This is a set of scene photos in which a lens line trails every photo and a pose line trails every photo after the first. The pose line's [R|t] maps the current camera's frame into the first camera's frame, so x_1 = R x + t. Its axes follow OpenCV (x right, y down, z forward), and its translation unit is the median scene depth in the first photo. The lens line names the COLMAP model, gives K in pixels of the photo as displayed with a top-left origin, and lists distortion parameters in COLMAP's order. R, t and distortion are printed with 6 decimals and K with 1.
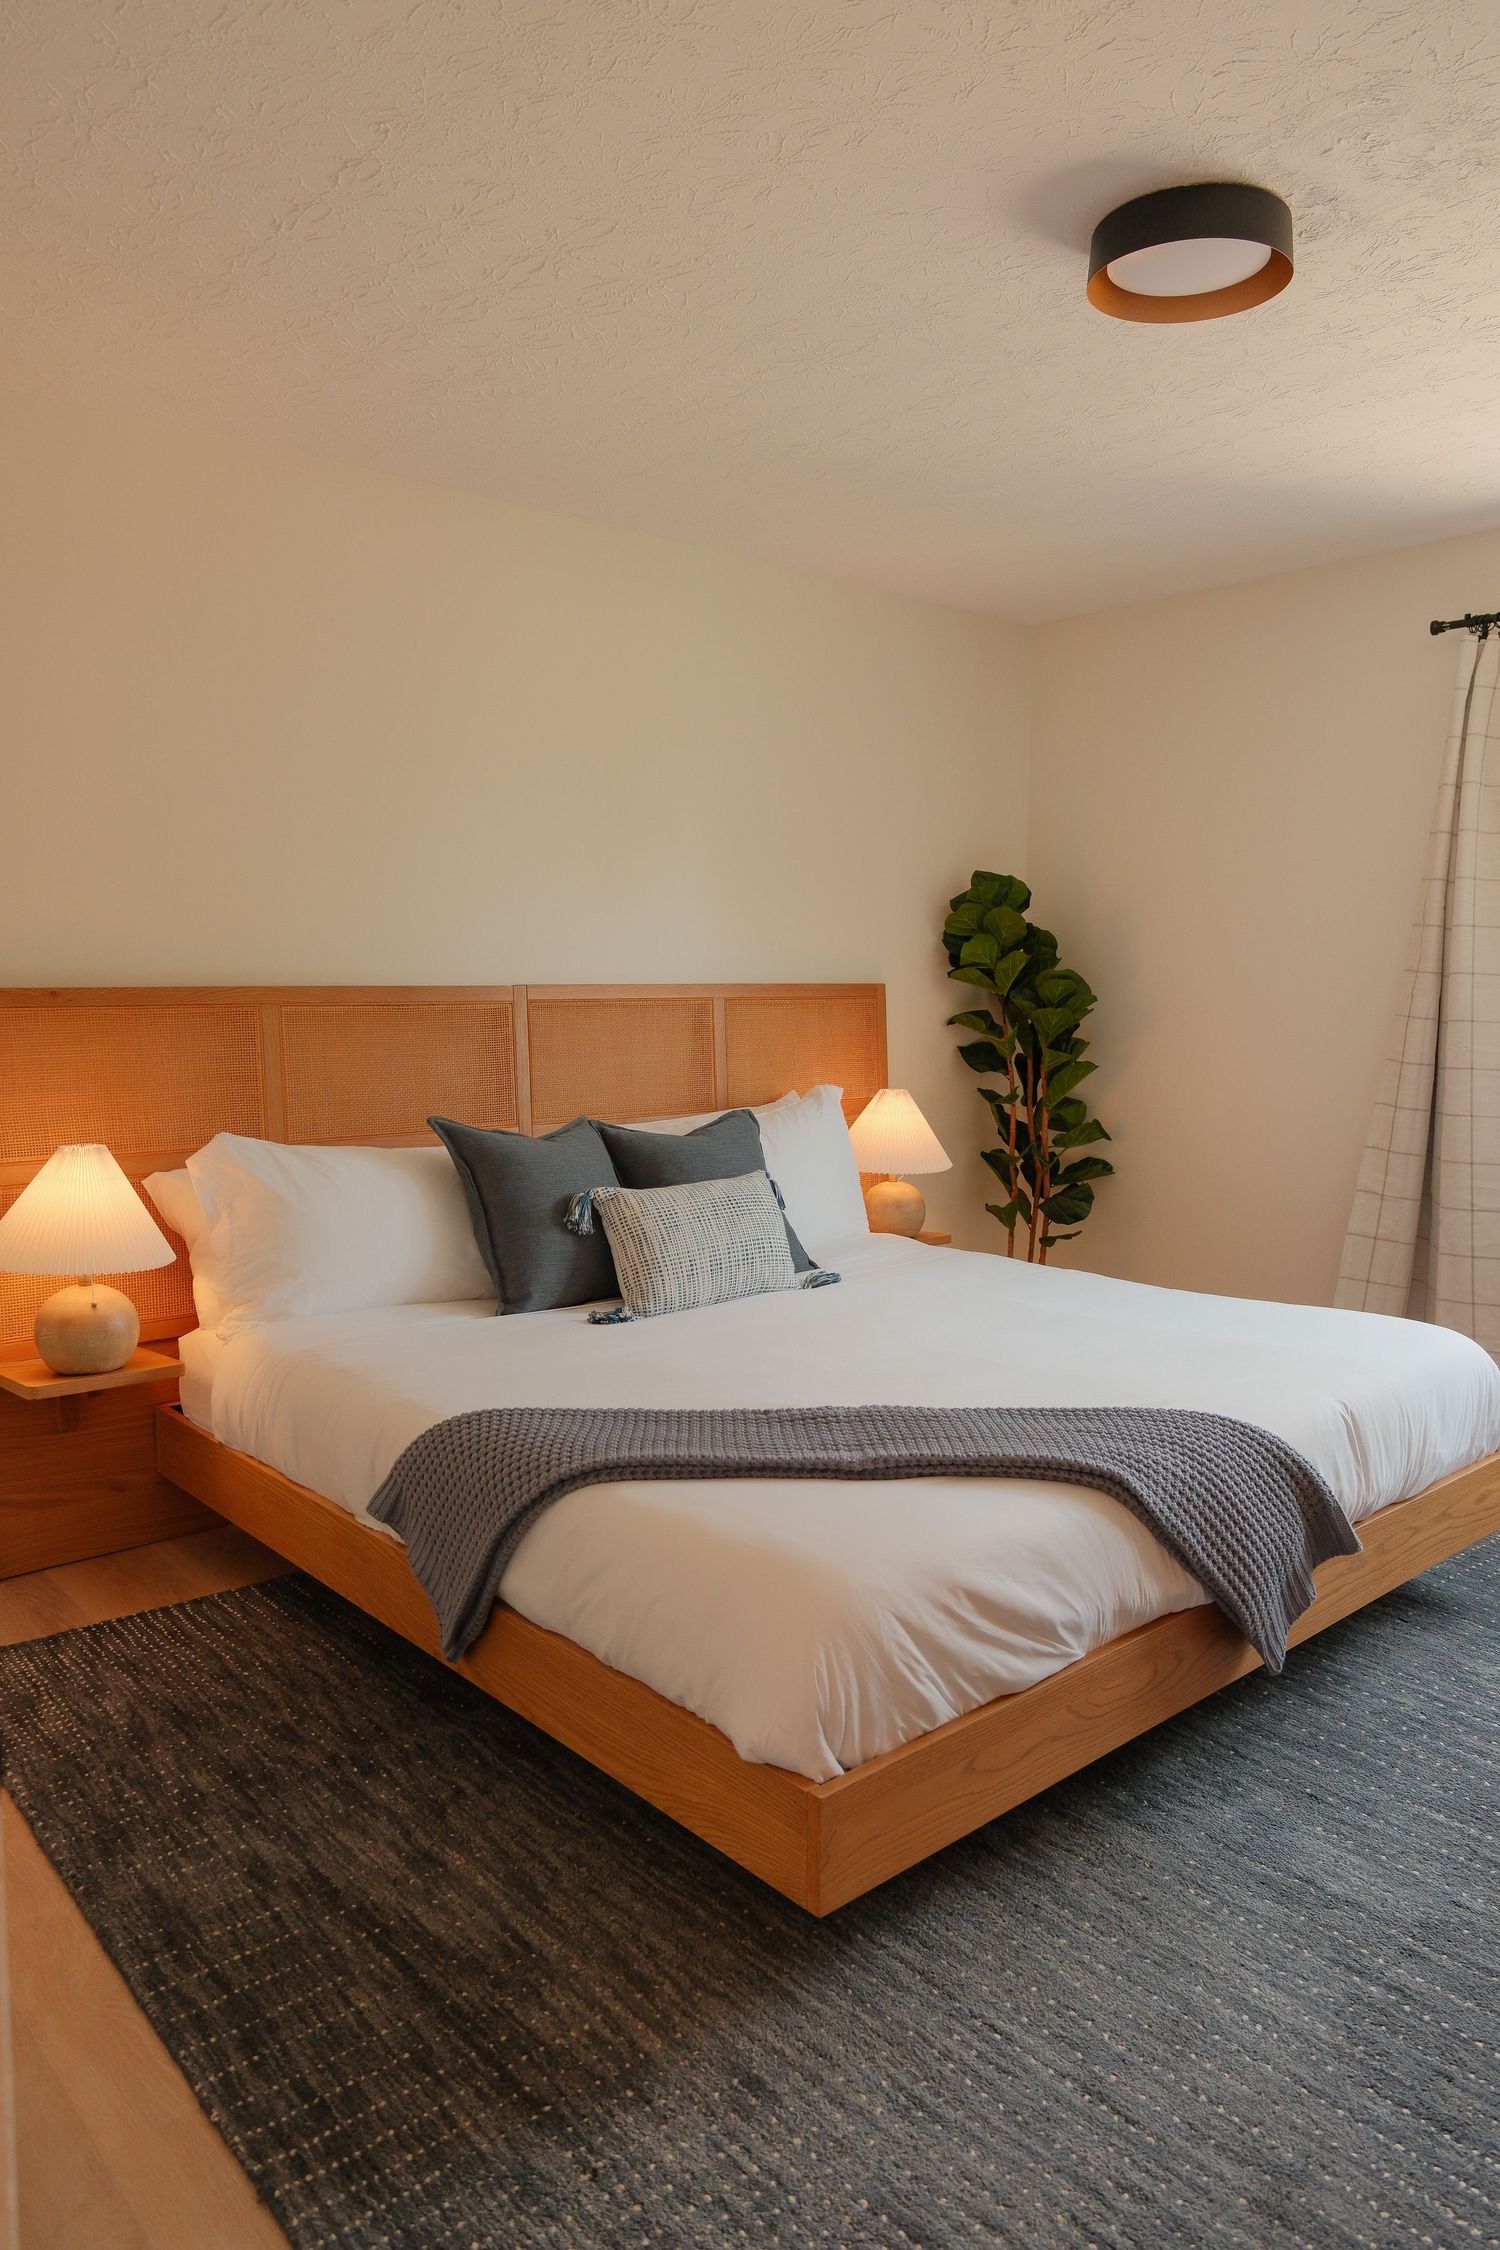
lens RADIAL K [[1512.1, 0, 746.4], [0, 1512.1, 1112.2], [0, 0, 1]] dist [-0.007873, -0.001204]
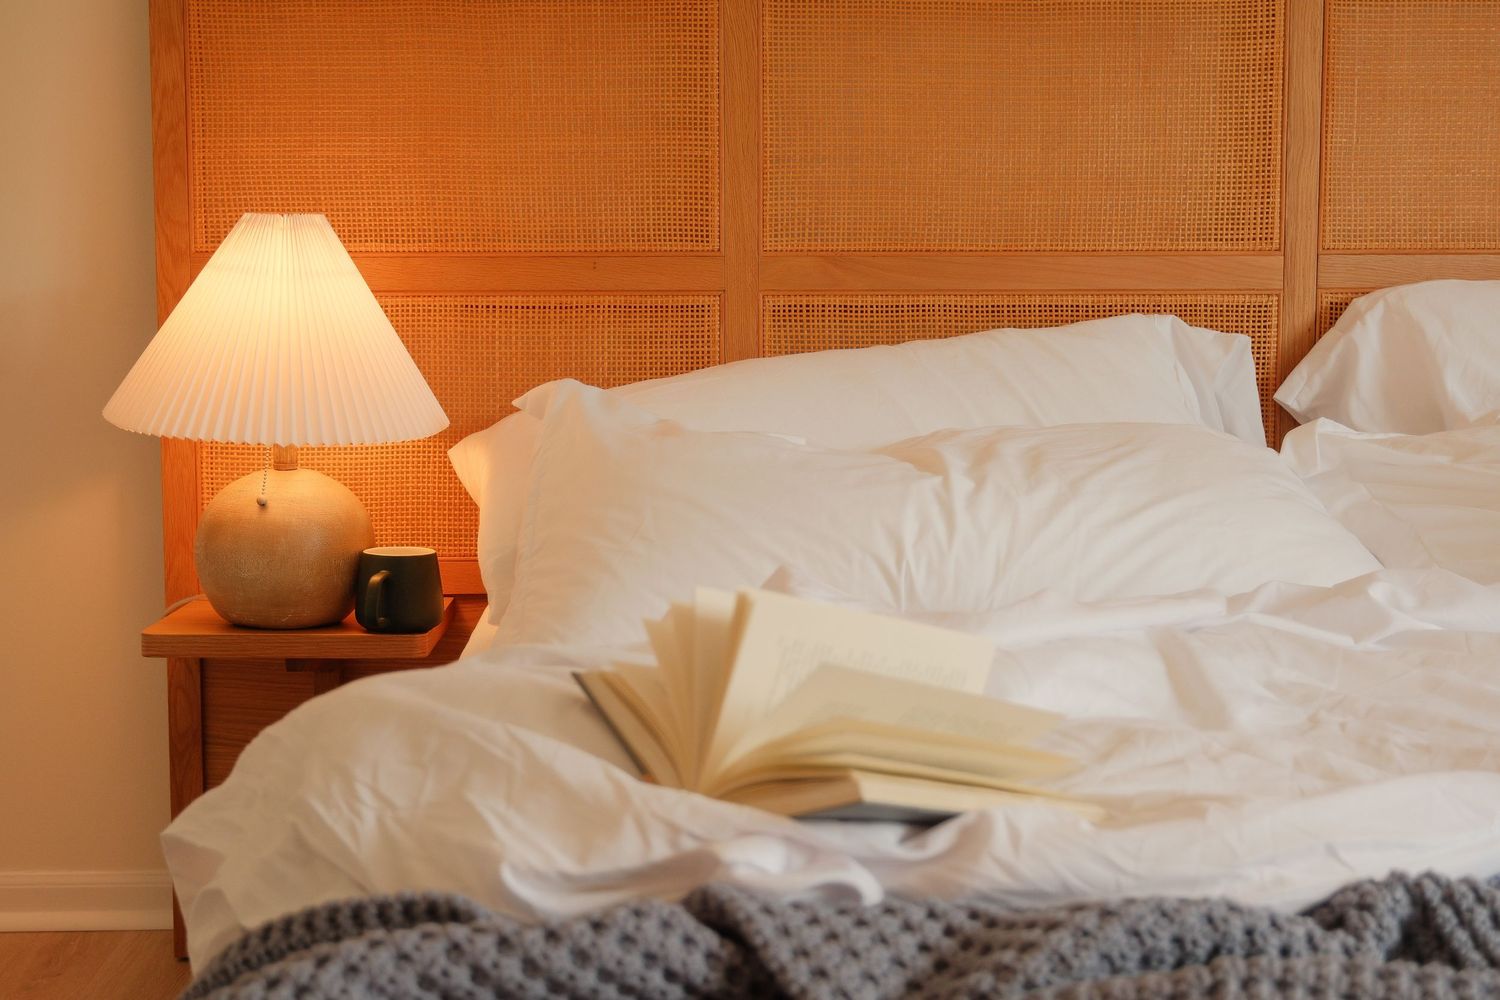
lens RADIAL K [[2103.3, 0, 757.2], [0, 2103.3, 488.3], [0, 0, 1]] dist [0.026012, 0.000000]
pose [[0.771225, 0.089637, -0.630219, 0.168295], [-0.056579, 0.995770, 0.072392, 0.051936], [0.634043, -0.020173, 0.773035, 0.476623]]
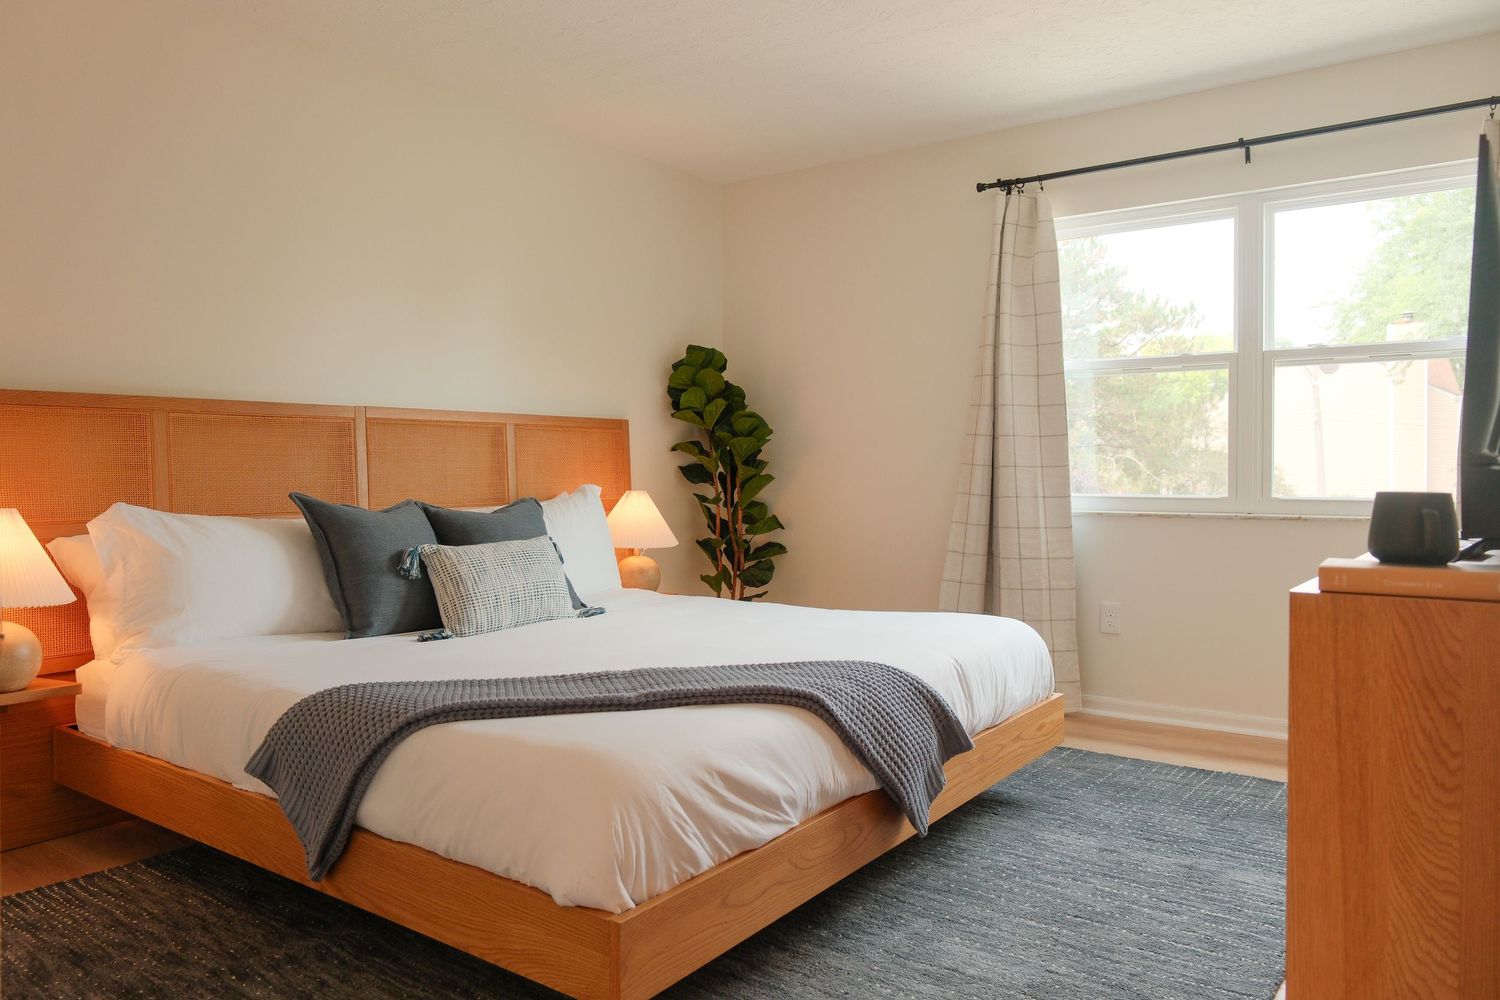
lens RADIAL K [[1058.4, 0, 759.0], [0, 1058.4, 477.0], [0, 0, 1]] dist [-0.017232, 0.005845]
pose [[0.973880, -0.006817, 0.226961, -0.021709], [0.025199, 0.996620, -0.078191, 0.073433], [-0.225660, 0.081868, 0.970760, 0.015944]]
